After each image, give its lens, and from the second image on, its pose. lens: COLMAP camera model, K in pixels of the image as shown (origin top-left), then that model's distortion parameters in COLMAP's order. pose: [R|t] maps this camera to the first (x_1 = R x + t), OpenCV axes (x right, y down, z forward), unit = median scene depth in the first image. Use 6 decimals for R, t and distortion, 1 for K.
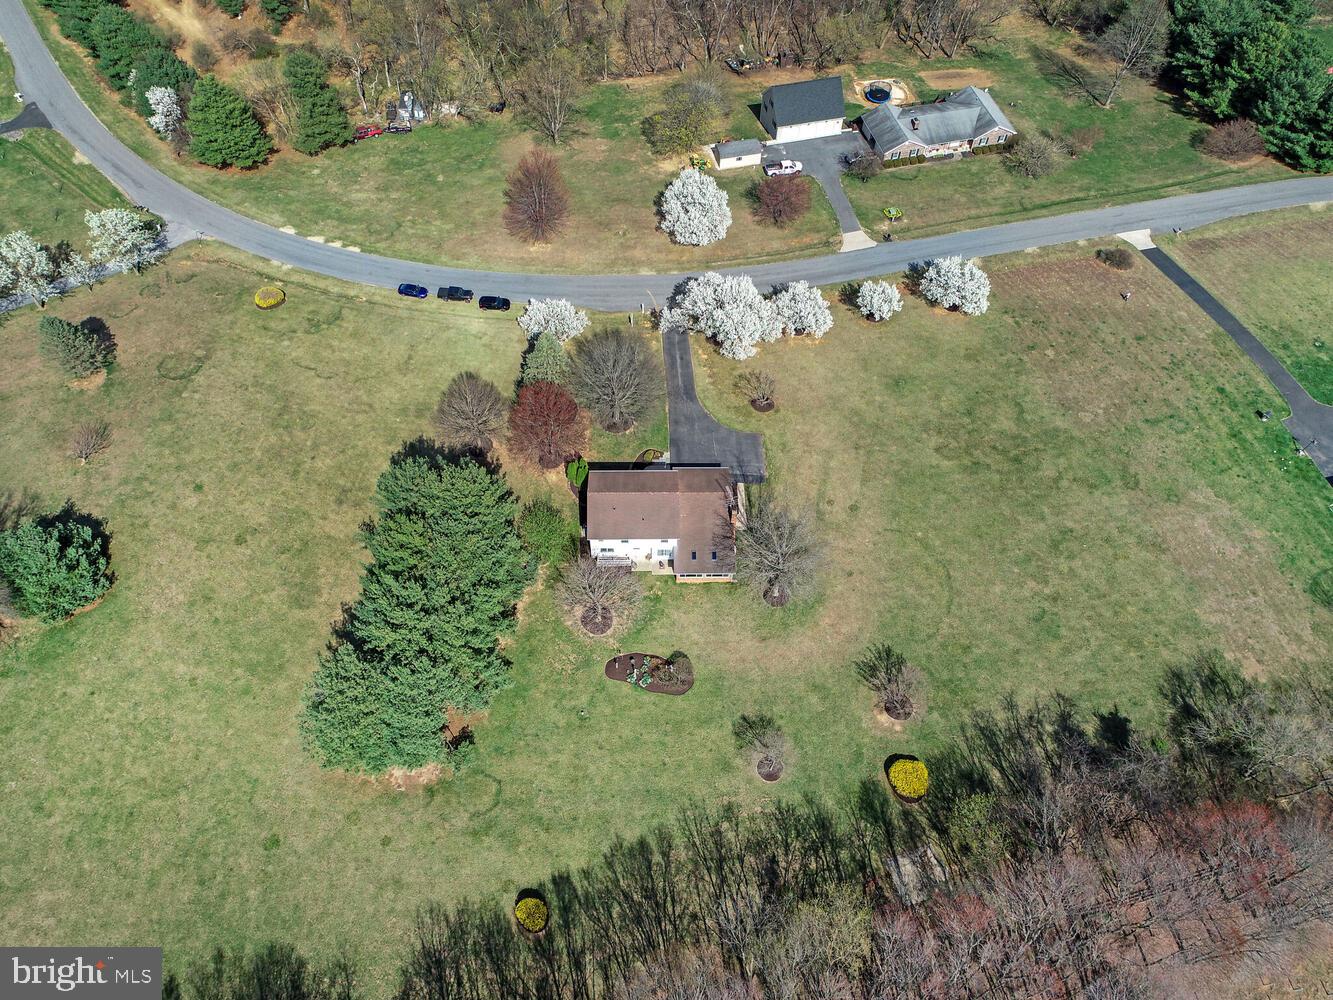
lens RADIAL K [[1030.6, 0, 668.9], [0, 1030.6, 499.3], [0, 0, 1]] dist [0.002963, -0.000354]
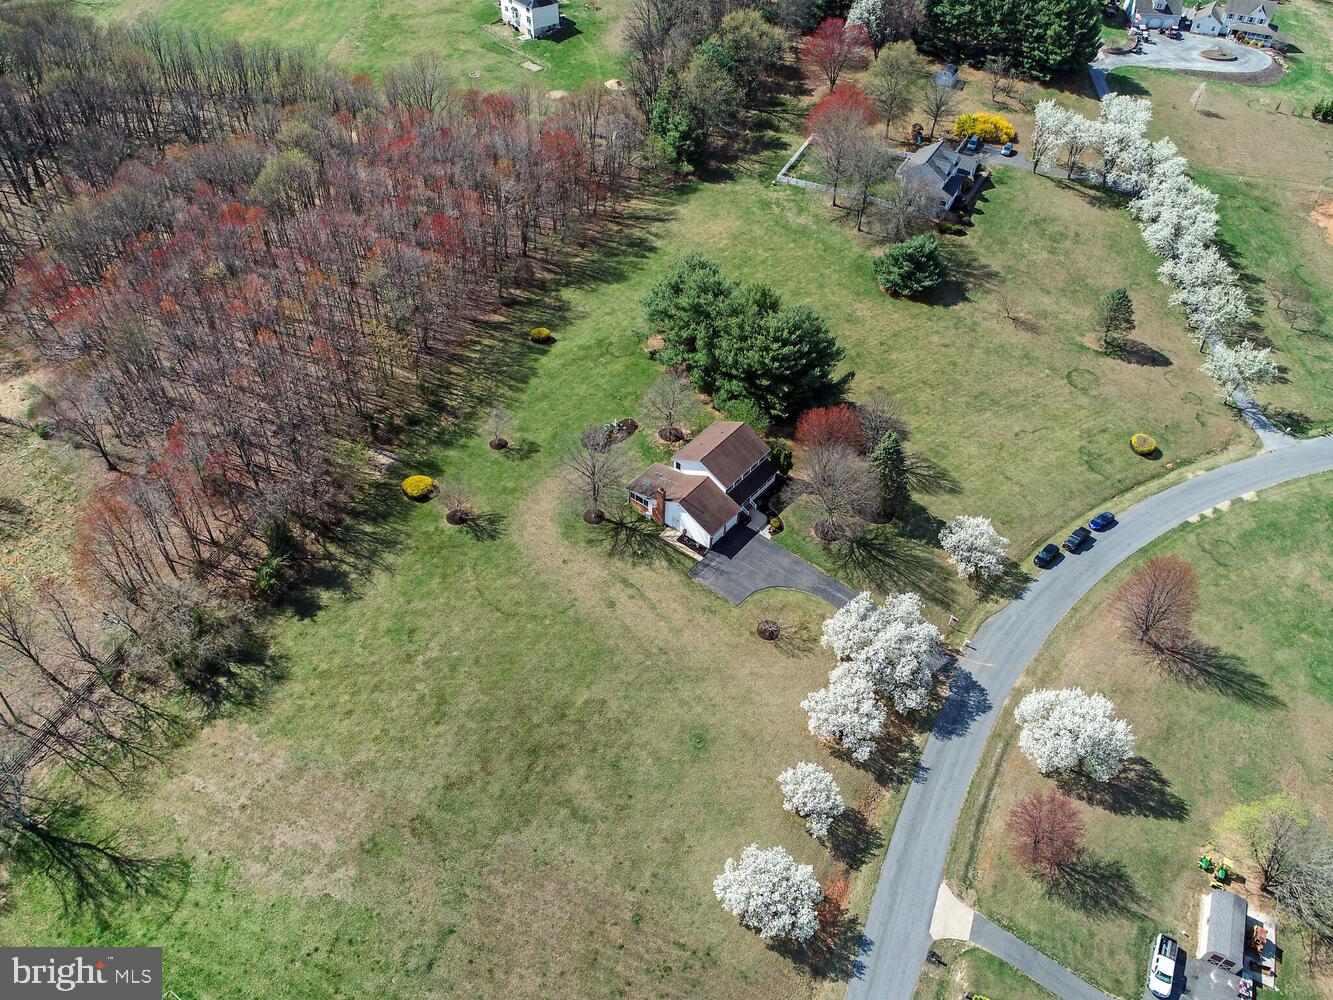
lens RADIAL K [[1030.6, 0, 668.9], [0, 1030.6, 499.3], [0, 0, 1]] dist [0.002963, -0.000354]
pose [[-0.633754, 0.513889, -0.578165, 0.663301], [-0.655516, 0.040027, 0.754120, -0.785024], [0.410676, 0.856922, 0.311495, 0.593666]]
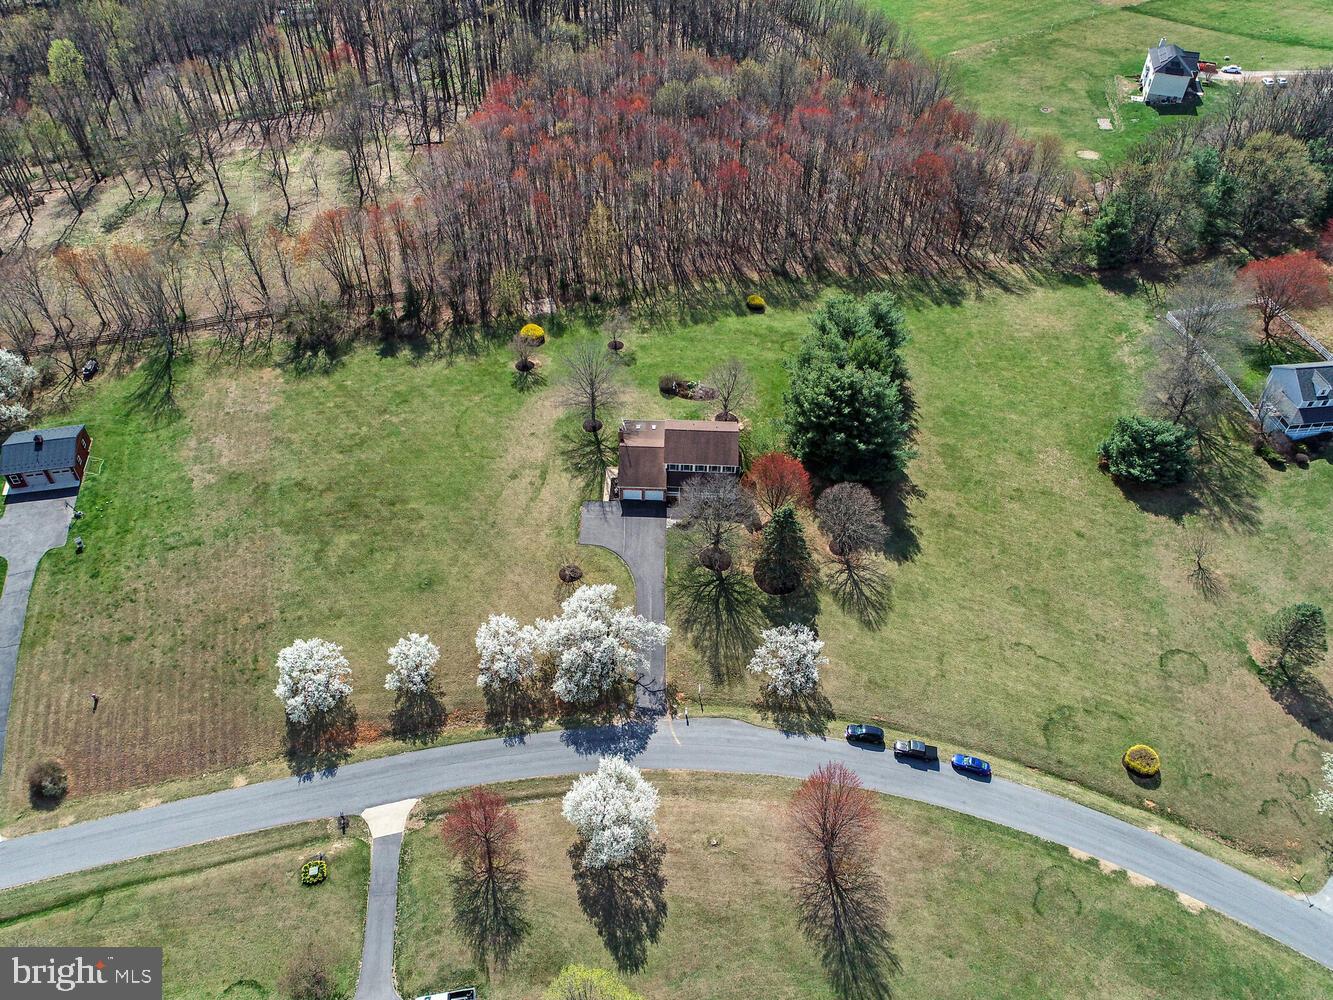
lens RADIAL K [[1030.6, 0, 668.9], [0, 1030.6, 499.3], [0, 0, 1]] dist [0.002963, -0.000354]
pose [[-0.998051, -0.062333, 0.002843, -0.002890], [0.013554, -0.172097, 0.984987, -1.123397], [-0.060908, 0.983106, 0.172606, 0.785196]]
